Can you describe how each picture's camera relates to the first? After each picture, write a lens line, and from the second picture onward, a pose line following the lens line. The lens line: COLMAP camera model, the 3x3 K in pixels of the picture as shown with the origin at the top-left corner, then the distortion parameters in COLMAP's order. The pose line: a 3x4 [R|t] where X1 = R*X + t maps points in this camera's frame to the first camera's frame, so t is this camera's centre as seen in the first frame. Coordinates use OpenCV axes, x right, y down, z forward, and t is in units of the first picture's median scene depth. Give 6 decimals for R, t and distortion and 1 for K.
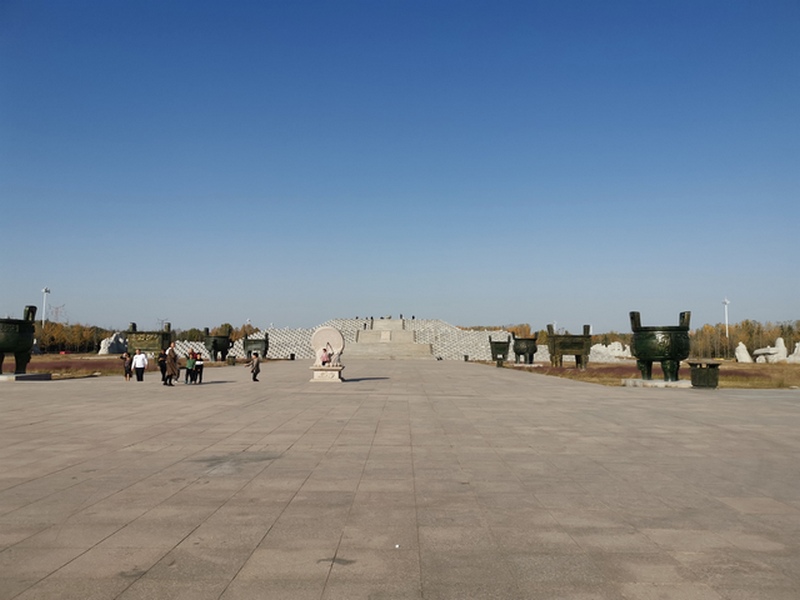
lens RADIAL K [[629.7, 0, 398.0], [0, 629.7, 298.3], [0, 0, 1]] dist [0.009920, 0.001255]
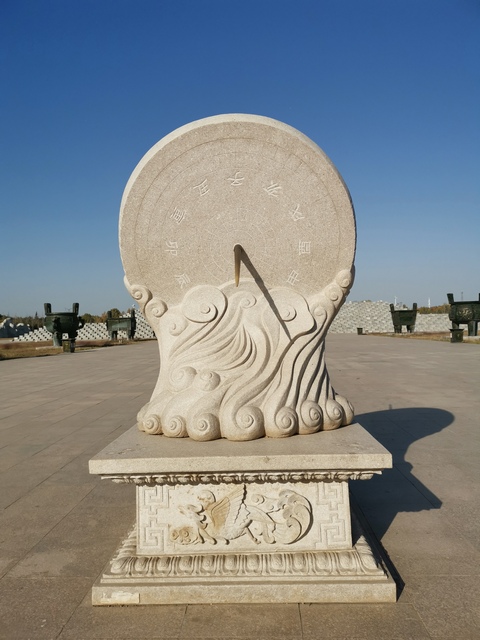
lens RADIAL K [[503.8, 0, 241.4], [0, 503.8, 321.6], [0, 0, 1]] dist [0.009920, 0.001255]
pose [[0.998795, -0.034676, -0.034729, -0.032864], [0.037071, 0.996795, 0.070895, 0.027555], [0.032159, -0.072097, 0.996879, 0.311129]]
